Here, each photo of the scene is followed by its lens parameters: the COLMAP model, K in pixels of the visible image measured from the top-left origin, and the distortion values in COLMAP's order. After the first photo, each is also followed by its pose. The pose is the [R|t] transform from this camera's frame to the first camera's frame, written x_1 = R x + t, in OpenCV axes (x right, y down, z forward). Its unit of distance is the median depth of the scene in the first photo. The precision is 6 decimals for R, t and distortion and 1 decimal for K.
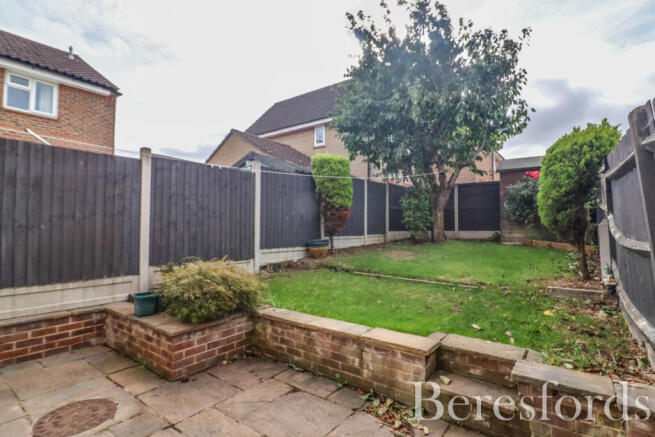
lens RADIAL K [[307.6, 0, 334.3], [0, 307.6, 217.8], [0, 0, 1]] dist [-0.000928, -0.000405]
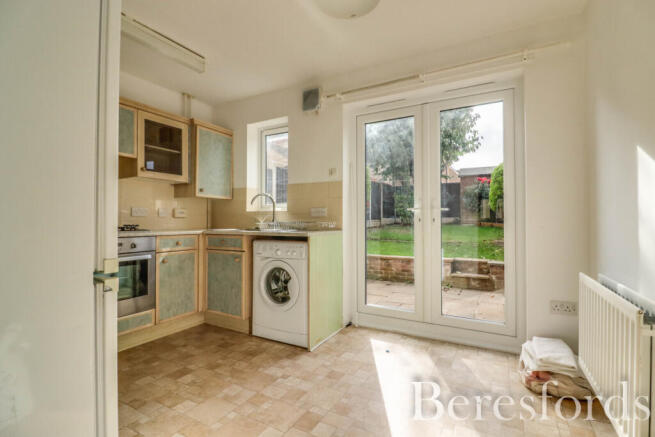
lens RADIAL K [[307.6, 0, 334.3], [0, 307.6, 217.8], [0, 0, 1]] dist [-0.000928, -0.000405]
pose [[0.986043, 0.001469, 0.166483, -0.324911], [-0.003982, 0.999883, 0.014757, 0.029531], [-0.166442, -0.015214, 0.985934, -0.383454]]
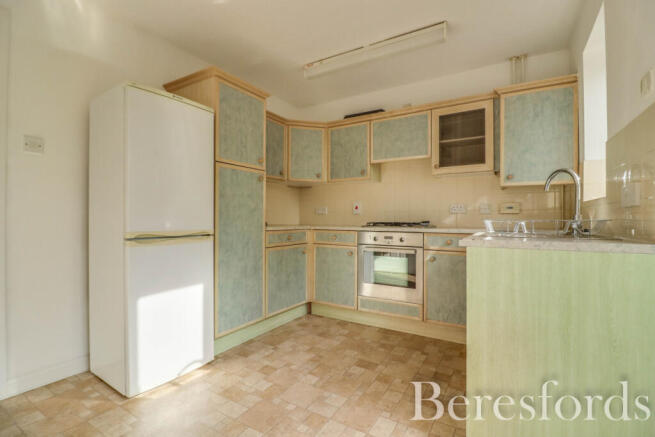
lens RADIAL K [[307.6, 0, 334.3], [0, 307.6, 217.8], [0, 0, 1]] dist [-0.000928, -0.000405]
pose [[0.126682, -0.000900, -0.991943, -0.123916], [0.022118, 0.999754, 0.001918, 0.036663], [0.991697, -0.022182, 0.126671, -0.138887]]
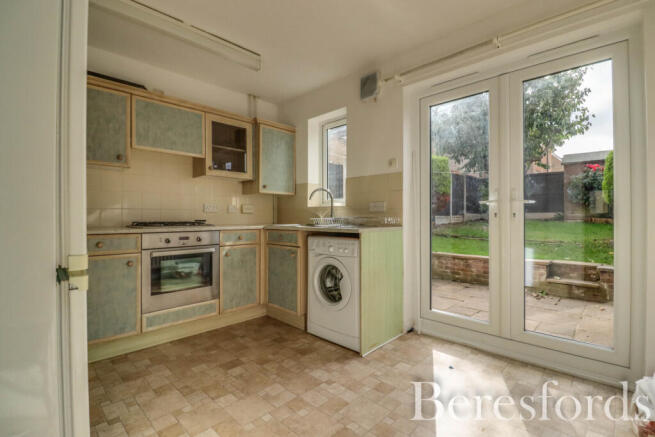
lens RADIAL K [[305.1, 0, 334.0], [0, 305.1, 217.3], [0, 0, 1]] dist [0.004259, -0.012093]
pose [[0.995214, -0.001201, -0.097709, -0.291957], [0.003787, 0.999647, 0.026286, 0.031093], [0.097643, -0.026530, 0.994868, -0.355896]]
